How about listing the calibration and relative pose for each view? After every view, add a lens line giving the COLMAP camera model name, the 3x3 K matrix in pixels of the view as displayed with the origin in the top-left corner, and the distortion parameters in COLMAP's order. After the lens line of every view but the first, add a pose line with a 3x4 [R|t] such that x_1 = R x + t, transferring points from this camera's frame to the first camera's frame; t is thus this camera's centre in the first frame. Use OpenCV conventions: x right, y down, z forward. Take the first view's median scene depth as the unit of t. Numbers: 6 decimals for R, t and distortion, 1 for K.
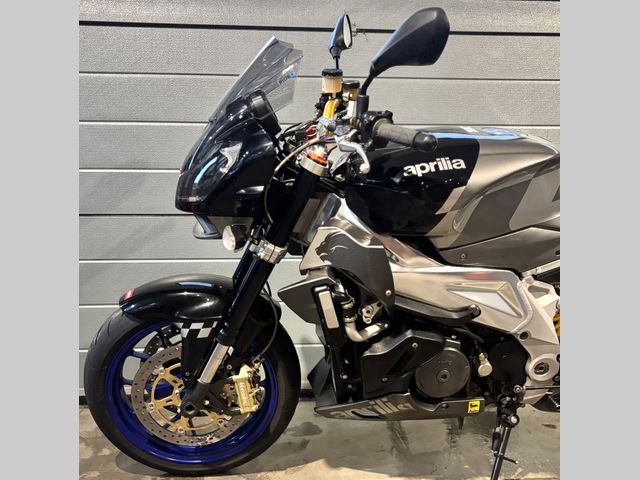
lens RADIAL K [[487.3, 0, 320.0], [0, 487.3, 240.0], [0, 0, 1]] dist [0.005074, -0.002725]
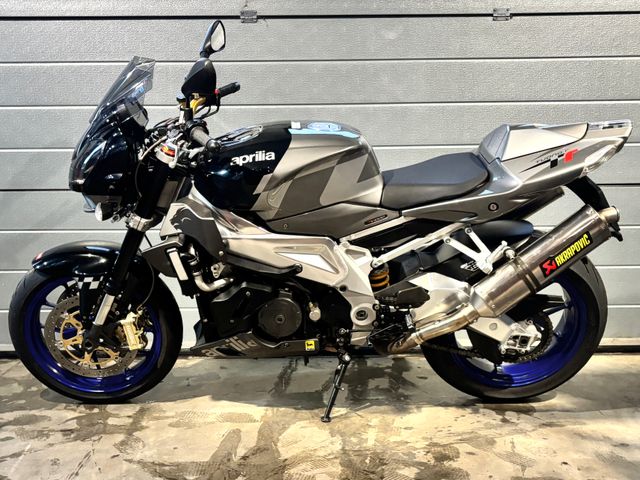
lens RADIAL K [[607.5, 0, 320.6], [0, 607.5, 250.2], [0, 0, 1]] dist [0.020963, -0.011540]
pose [[0.998779, 0.002058, -0.049349, 0.443547], [0.001187, 0.997843, 0.065631, -0.007618], [0.049377, -0.065610, 0.996623, -0.579071]]
